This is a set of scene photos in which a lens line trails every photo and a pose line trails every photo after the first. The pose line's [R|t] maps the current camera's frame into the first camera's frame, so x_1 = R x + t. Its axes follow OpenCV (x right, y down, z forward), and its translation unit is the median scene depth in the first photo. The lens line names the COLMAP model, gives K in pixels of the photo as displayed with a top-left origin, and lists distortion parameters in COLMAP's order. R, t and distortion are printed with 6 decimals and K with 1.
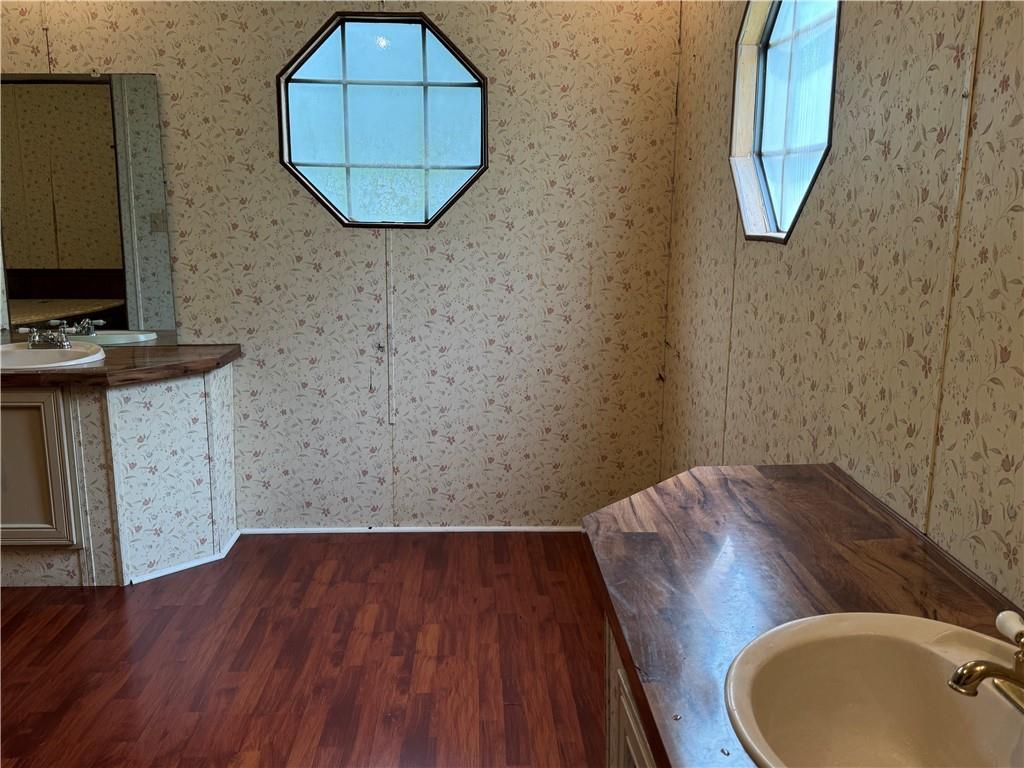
lens RADIAL K [[898.4, 0, 512.0], [0, 898.4, 384.0], [0, 0, 1]] dist [0.003062, -0.011723]
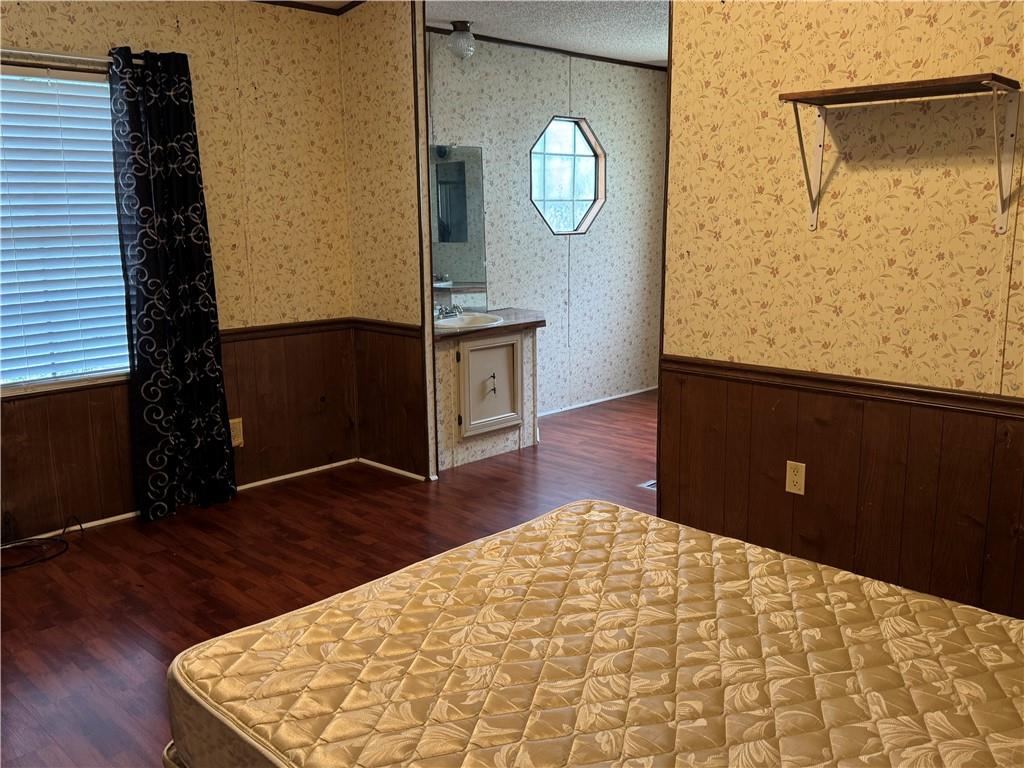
lens RADIAL K [[898.4, 0, 512.0], [0, 898.4, 384.0], [0, 0, 1]] dist [0.003062, -0.011723]
pose [[0.740909, -0.146130, 0.655515, -1.487514], [0.156735, 0.986713, 0.042809, 0.026490], [-0.653061, 0.071024, 0.753968, -0.267658]]
